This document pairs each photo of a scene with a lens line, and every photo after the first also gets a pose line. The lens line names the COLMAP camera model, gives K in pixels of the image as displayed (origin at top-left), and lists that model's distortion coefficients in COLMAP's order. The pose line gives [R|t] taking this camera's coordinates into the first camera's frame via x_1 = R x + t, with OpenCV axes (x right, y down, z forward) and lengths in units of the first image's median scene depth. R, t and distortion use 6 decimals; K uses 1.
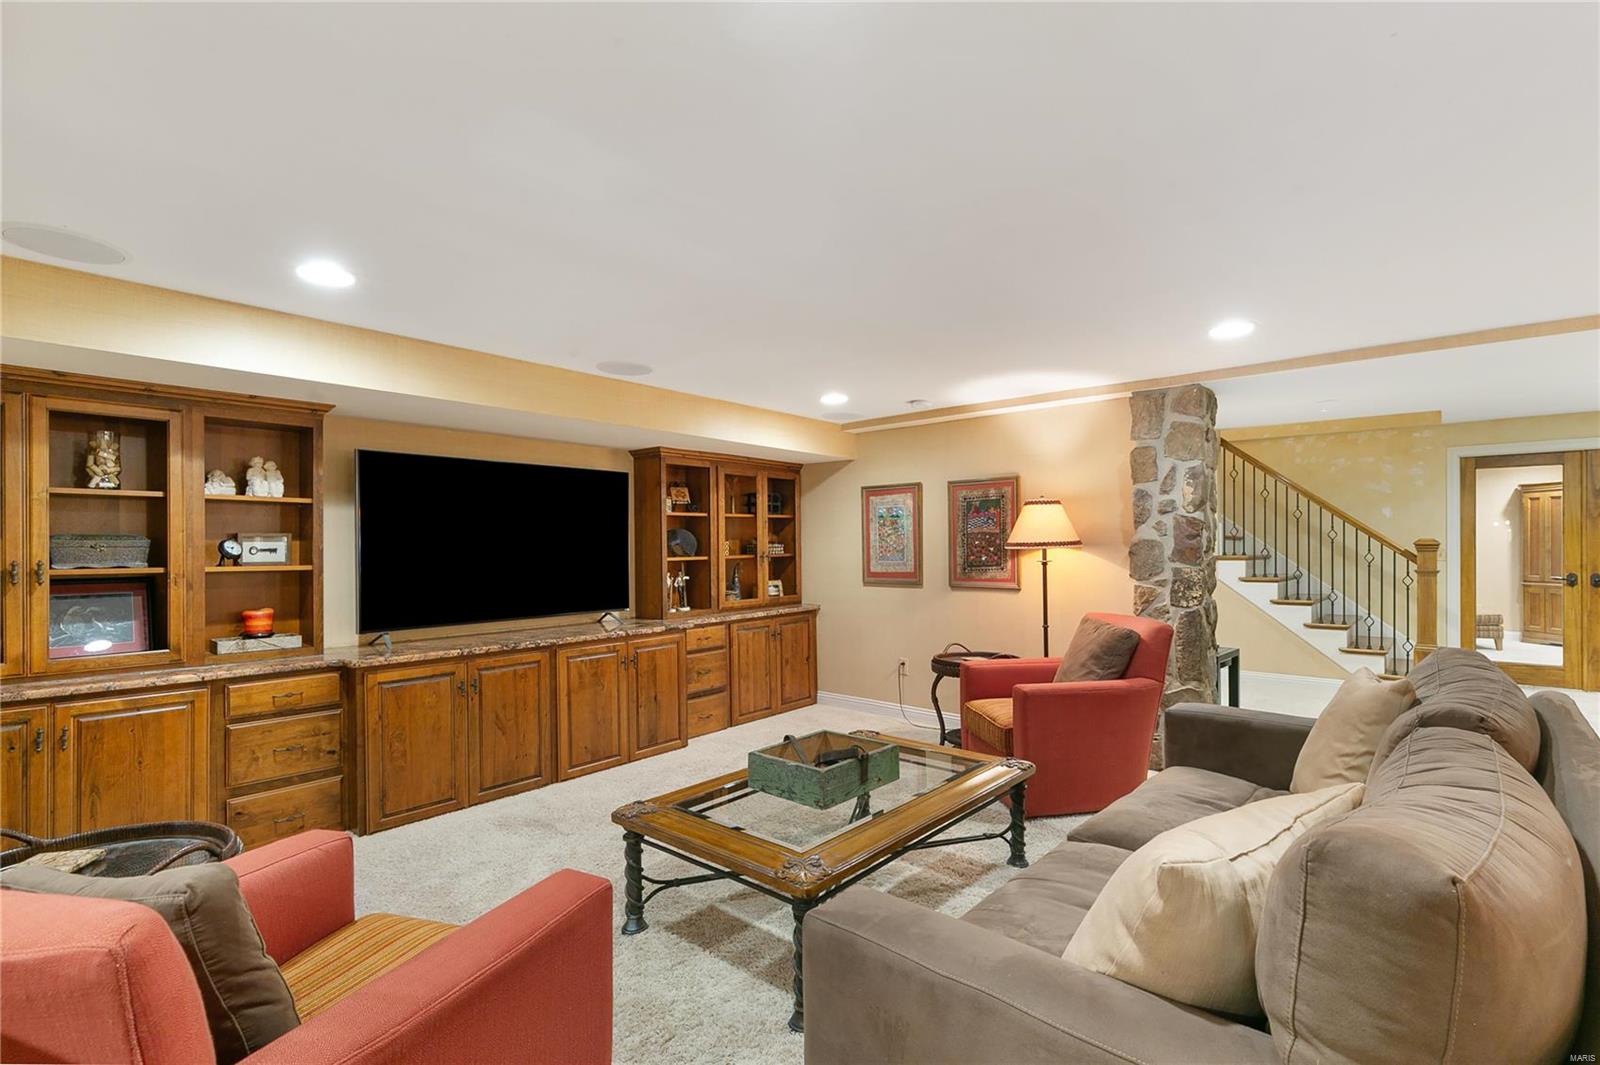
lens RADIAL K [[731.7, 0, 808.2], [0, 731.7, 549.5], [0, 0, 1]] dist [0.000948, 0.000063]
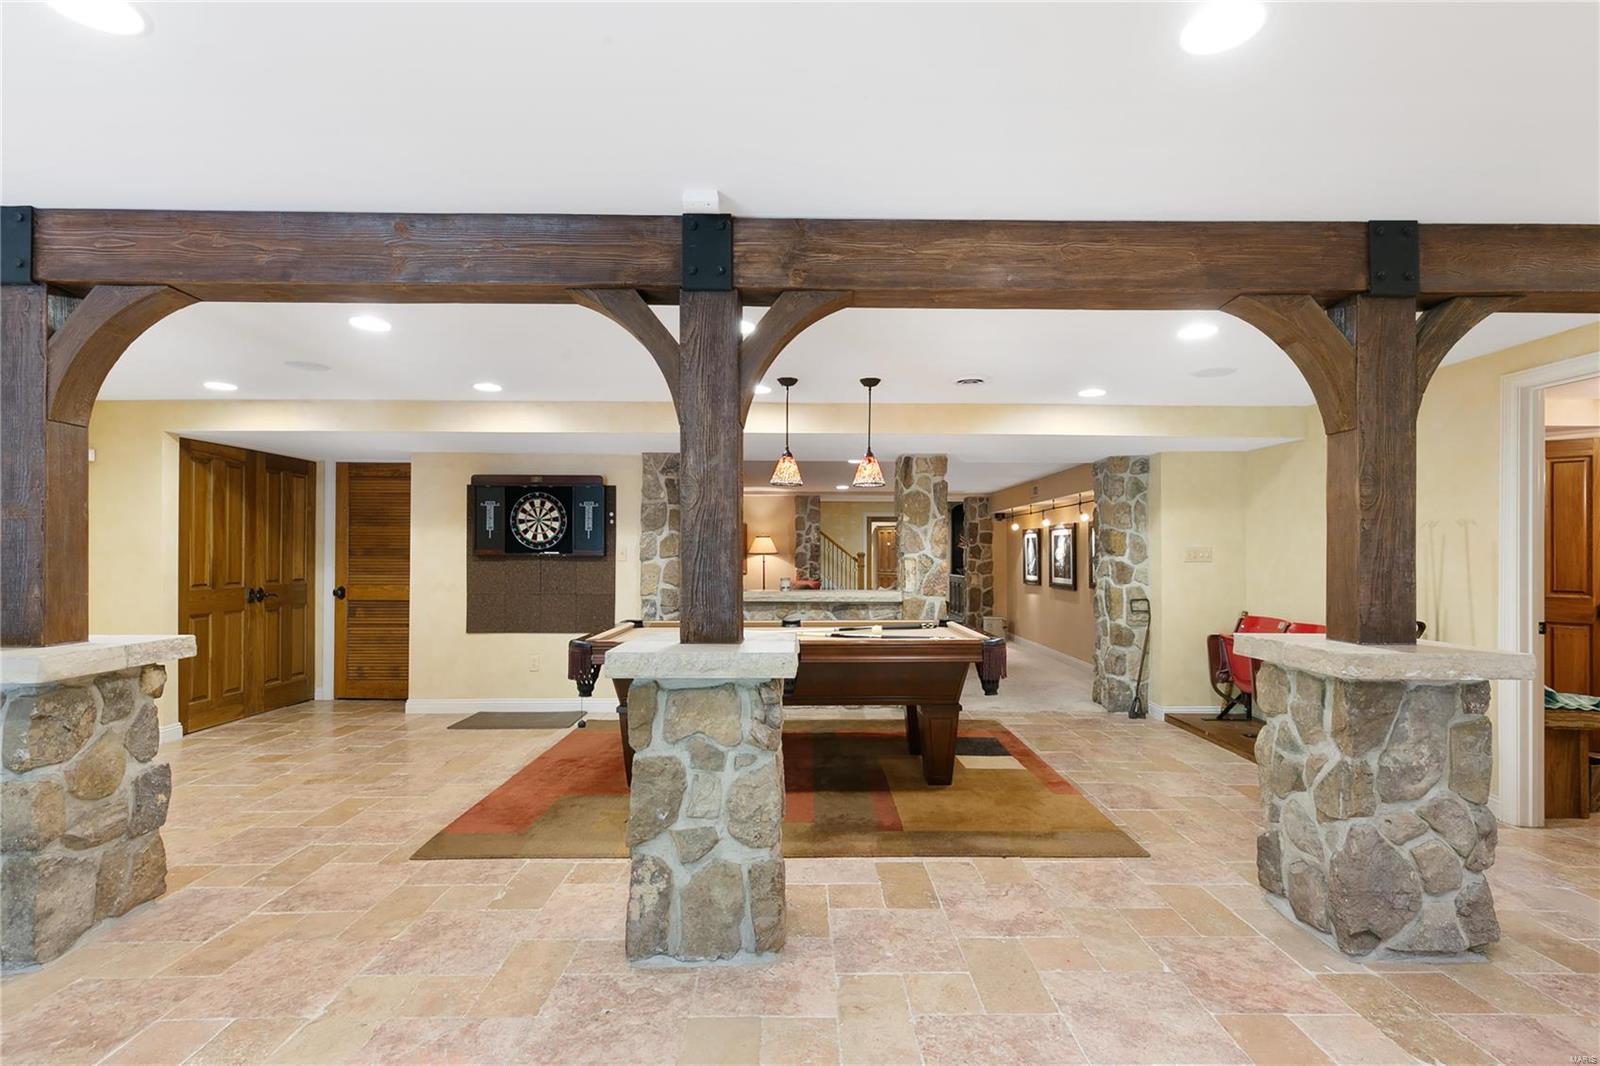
lens RADIAL K [[731.7, 0, 808.2], [0, 731.7, 550.0], [0, 0, 1]] dist [0.000948, 0.000063]
pose [[0.759517, 0.022316, 0.650104, -1.222727], [-0.018383, 0.999749, -0.012841, 0.011691], [-0.650227, -0.002198, 0.759737, -1.011877]]
